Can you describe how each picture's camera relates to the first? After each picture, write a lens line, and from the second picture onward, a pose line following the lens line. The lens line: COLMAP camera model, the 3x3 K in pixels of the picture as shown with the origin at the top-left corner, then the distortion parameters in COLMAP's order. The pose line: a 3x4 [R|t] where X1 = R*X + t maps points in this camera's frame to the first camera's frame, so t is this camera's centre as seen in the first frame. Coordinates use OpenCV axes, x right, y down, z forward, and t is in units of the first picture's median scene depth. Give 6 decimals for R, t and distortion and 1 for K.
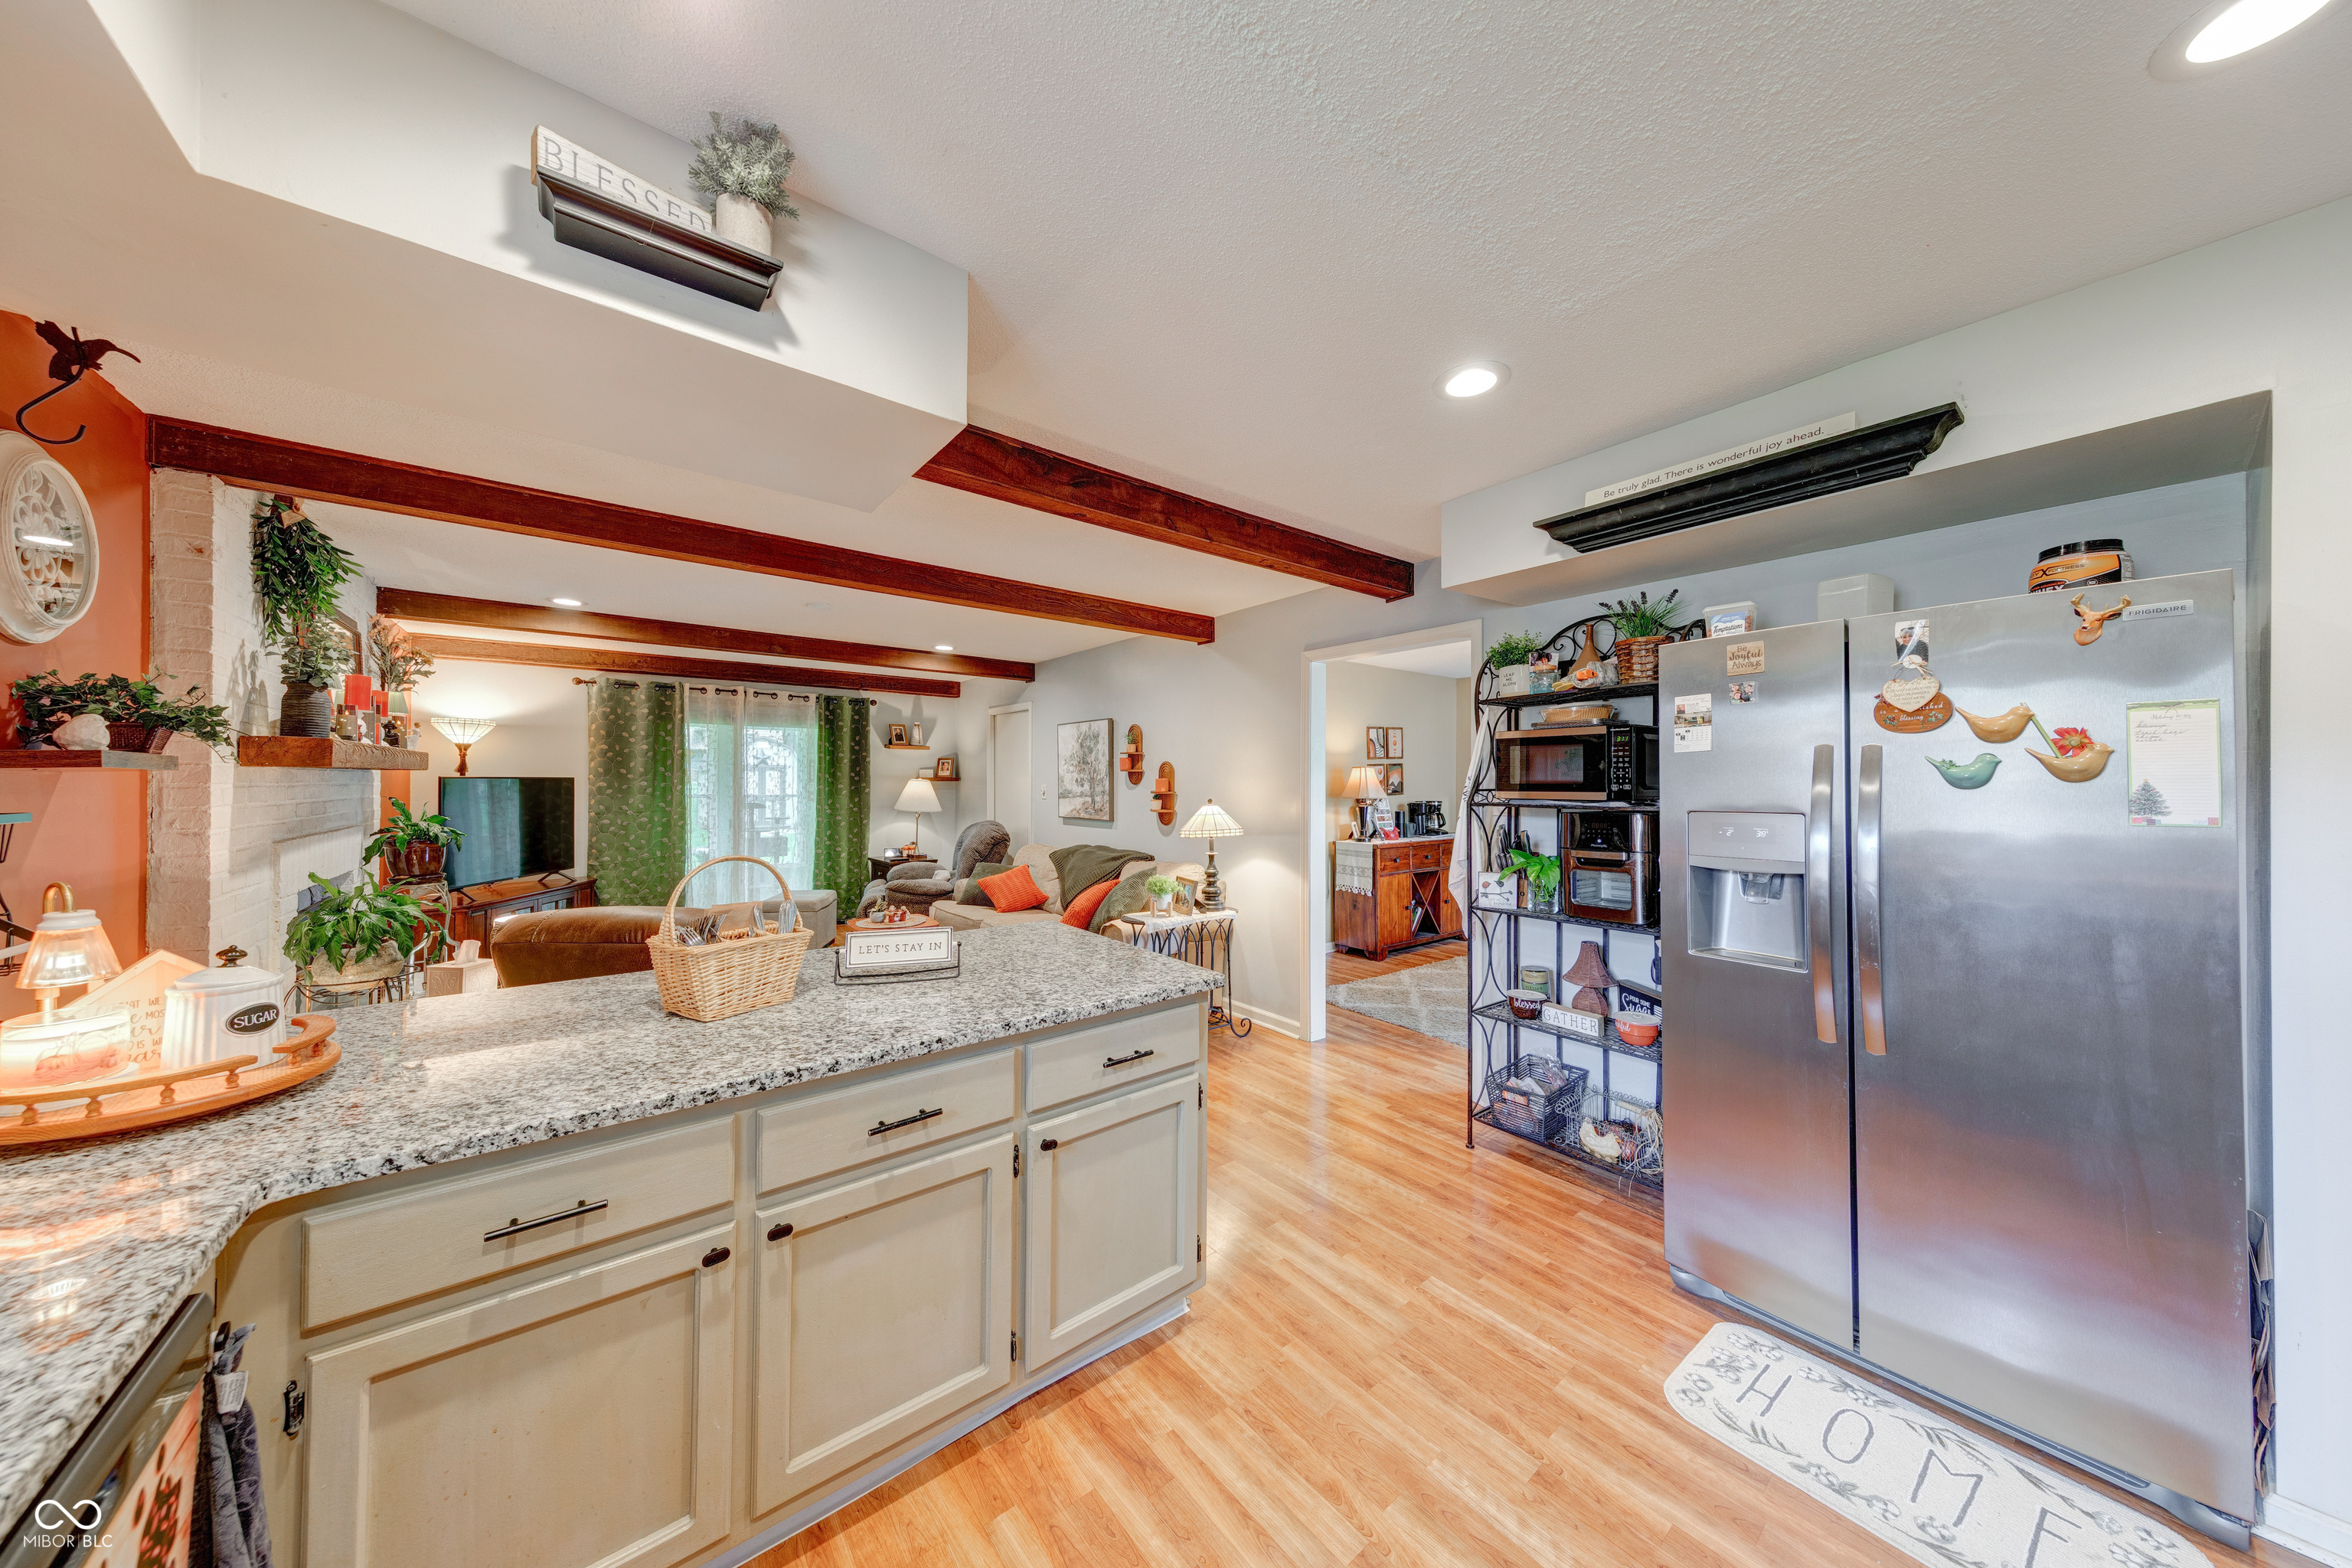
lens RADIAL K [[742.0, 0, 1166.9], [0, 742.0, 780.7], [0, 0, 1]] dist [0.006702, -0.000375]
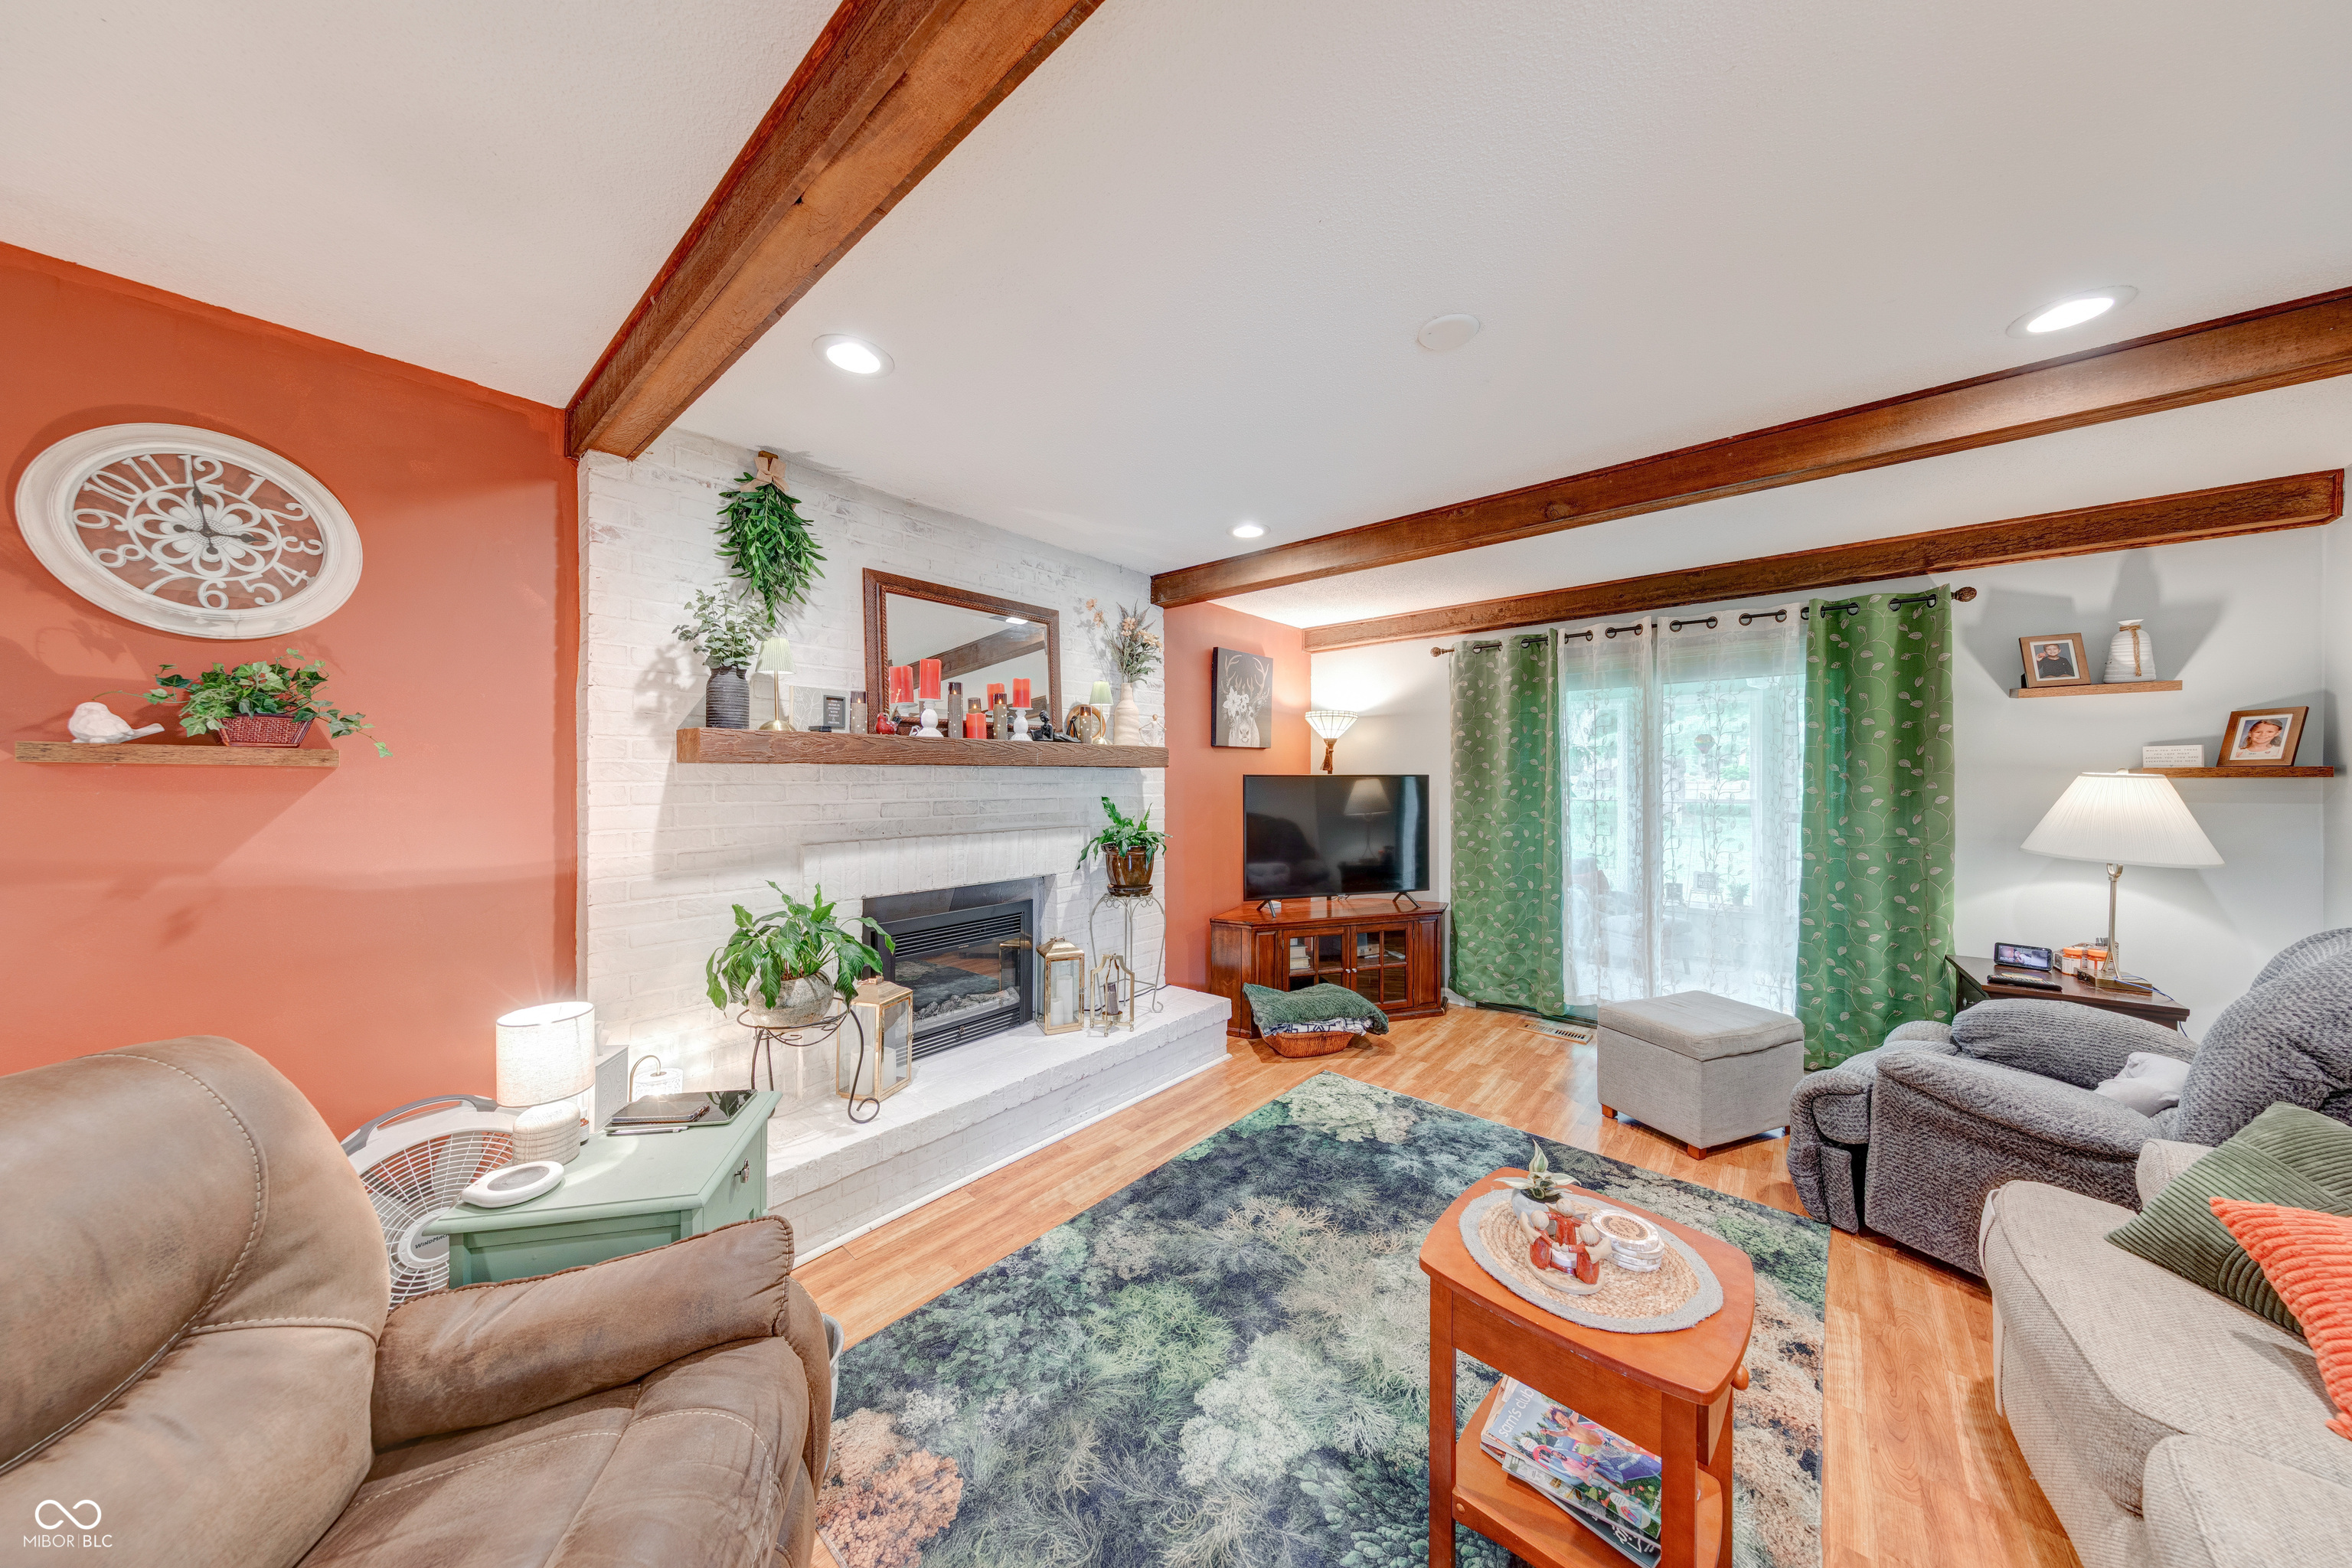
lens RADIAL K [[742.0, 0, 1190.1], [0, 742.0, 779.1], [0, 0, 1]] dist [0.006702, -0.000375]
pose [[0.204985, -0.003641, -0.978758, -0.095472], [0.001975, 0.999993, -0.003307, 0.002467], [0.978763, -0.001255, 0.204991, 0.687706]]
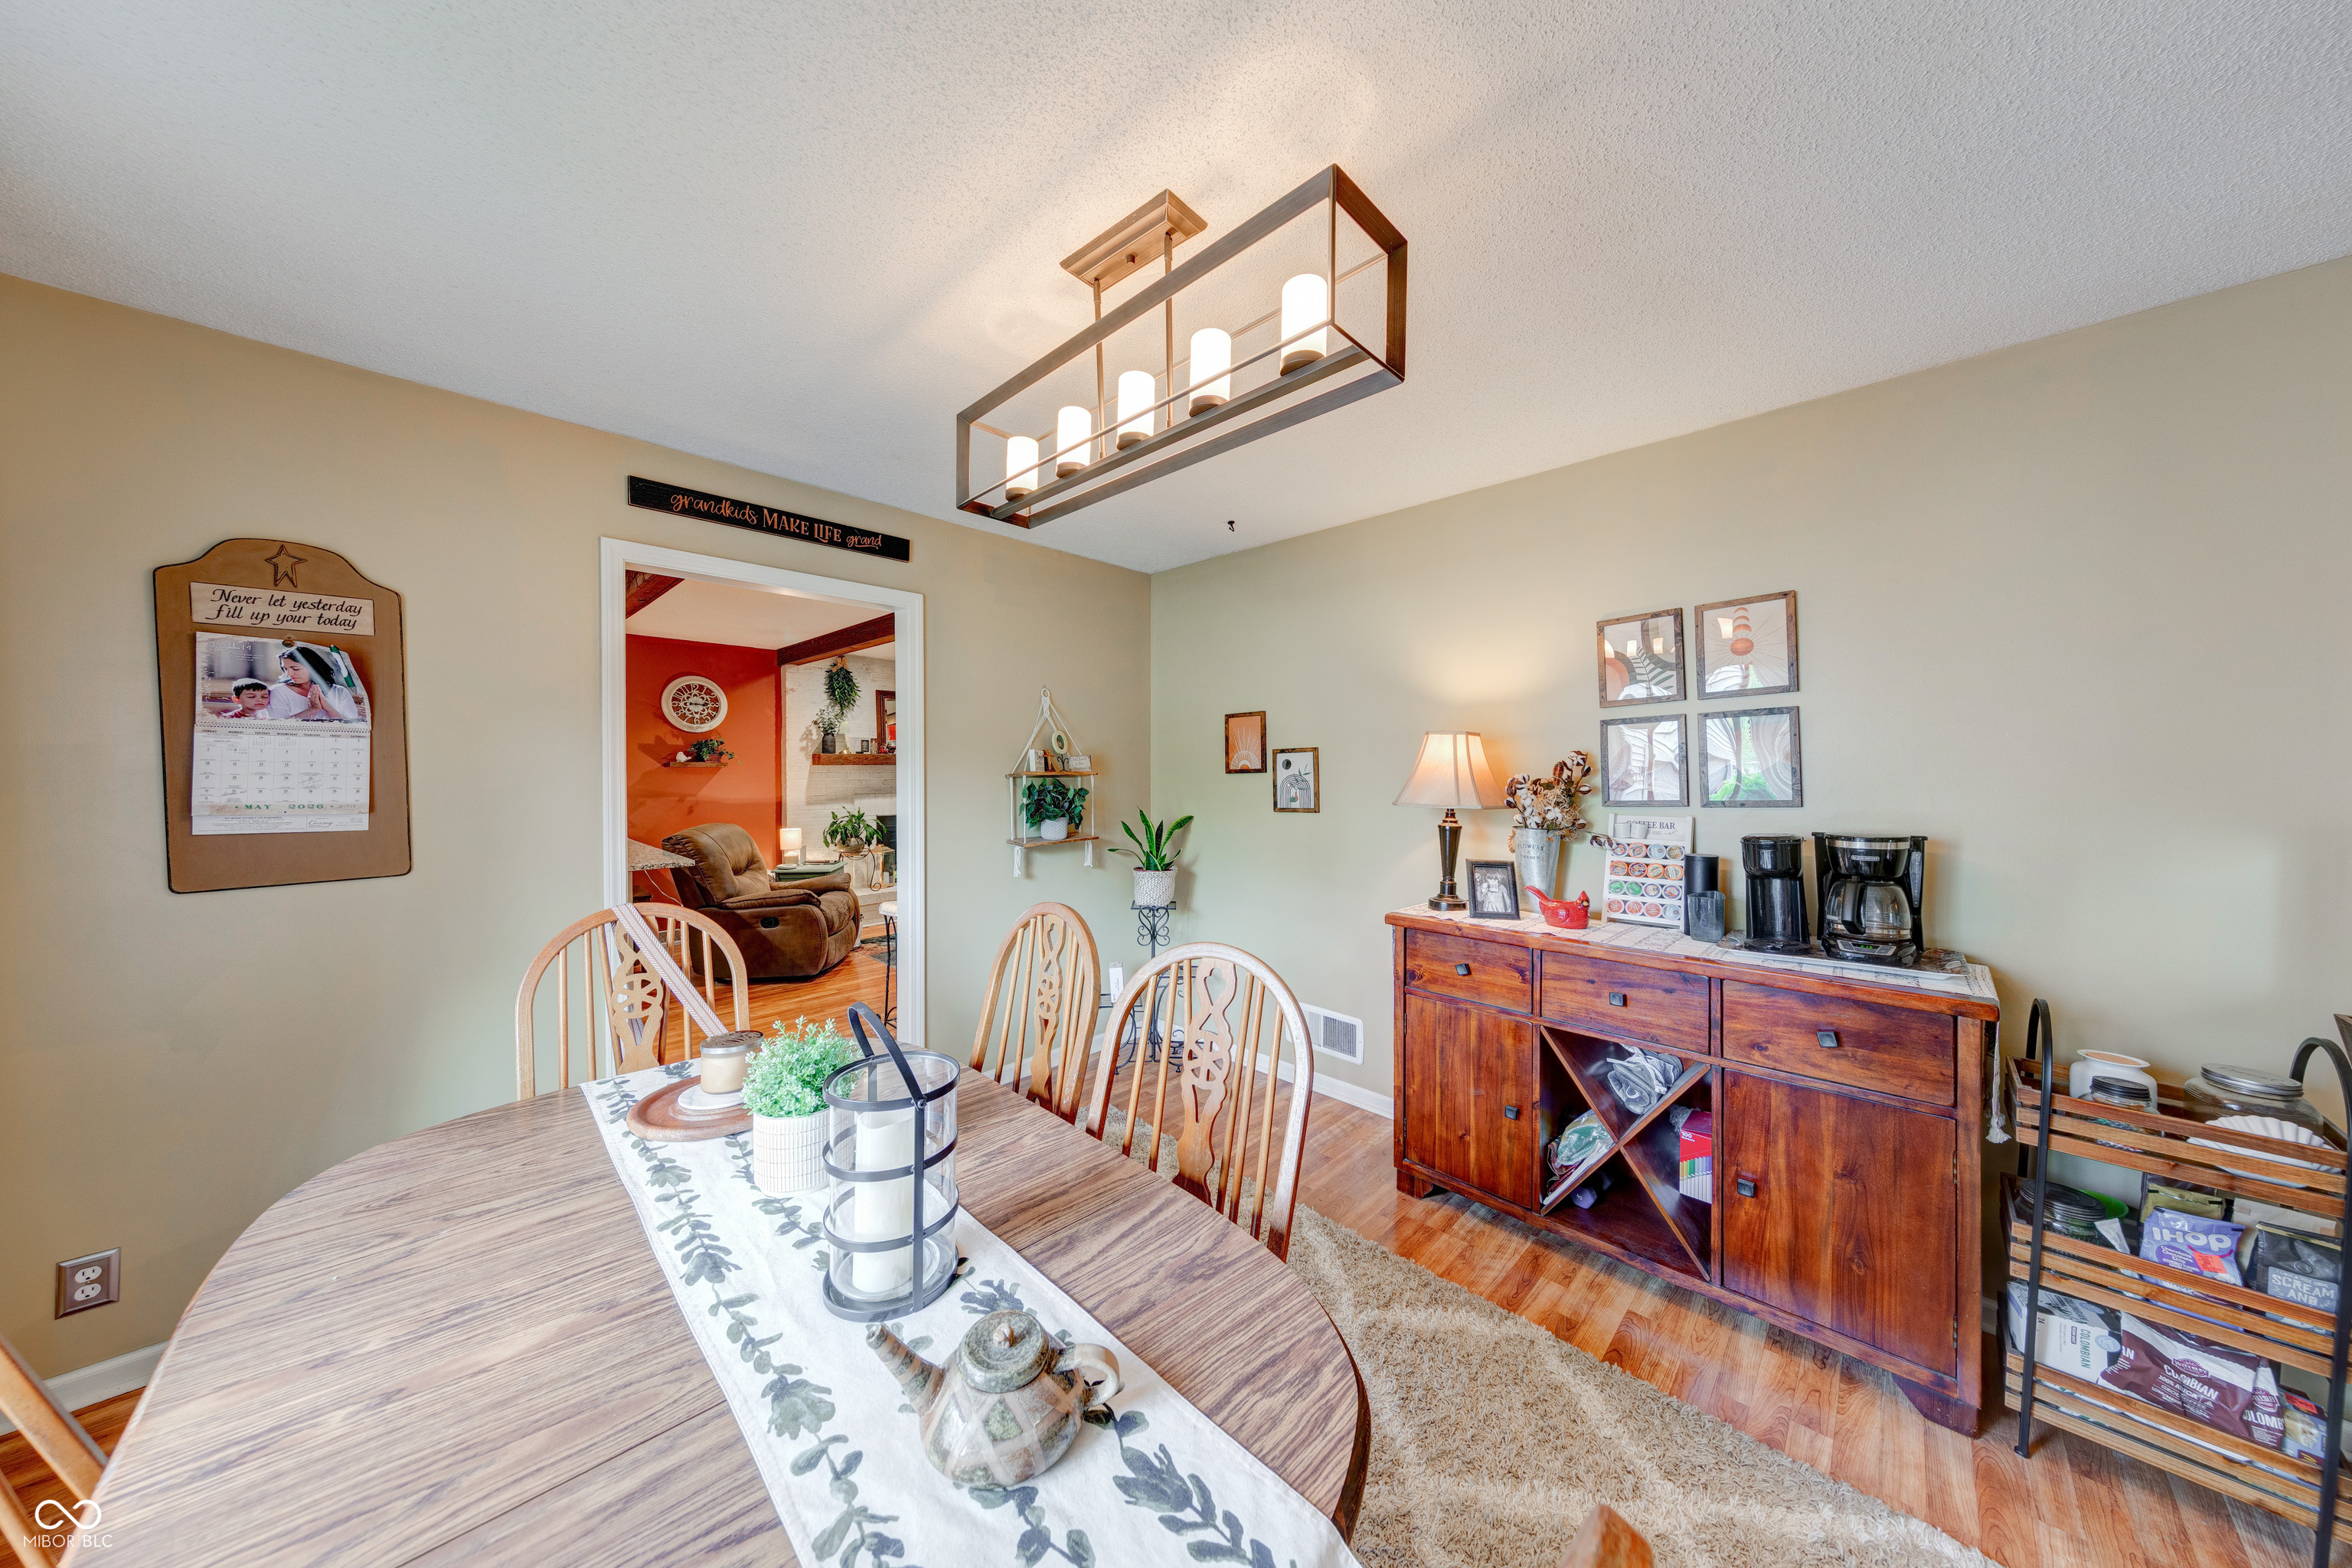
lens RADIAL K [[742.0, 0, 1199.1], [0, 742.0, 785.3], [0, 0, 1]] dist [0.006702, -0.000375]
pose [[0.144898, 0.016769, -0.989304, 0.804824], [0.001540, 0.999851, 0.017173, 0.004590], [0.989445, -0.004012, 0.144851, 0.964222]]
